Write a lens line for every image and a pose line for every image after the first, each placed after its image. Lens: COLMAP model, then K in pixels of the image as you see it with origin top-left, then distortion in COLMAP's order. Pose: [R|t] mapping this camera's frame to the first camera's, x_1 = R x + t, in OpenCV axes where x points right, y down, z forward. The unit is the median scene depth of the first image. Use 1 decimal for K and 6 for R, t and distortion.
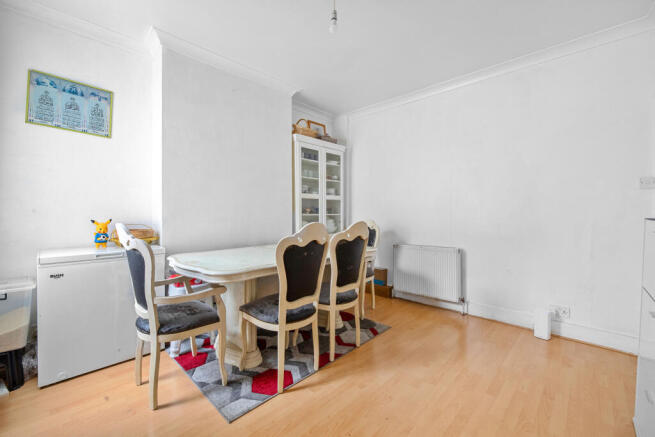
lens RADIAL K [[270.5, 0, 328.7], [0, 270.5, 216.7], [0, 0, 1]] dist [0.002505, -0.003464]
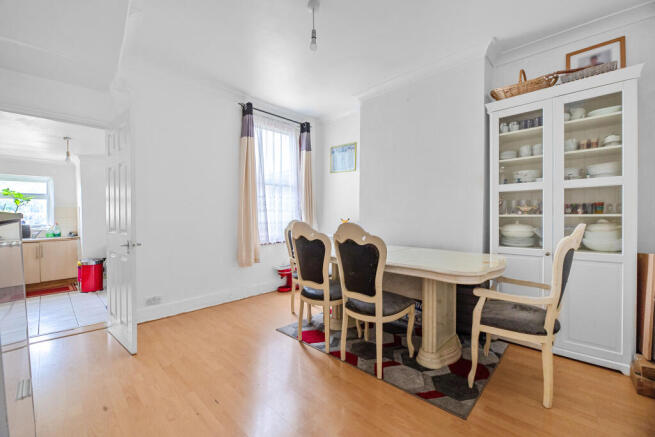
lens RADIAL K [[258.0, 0, 330.0], [0, 258.0, 226.0], [0, 0, 1]] dist [-0.001106, -0.000281]
pose [[0.030509, 0.044637, -0.998537, 0.567268], [-0.004452, 0.998999, 0.044521, -0.006685], [0.999525, 0.003087, 0.030677, 0.548511]]
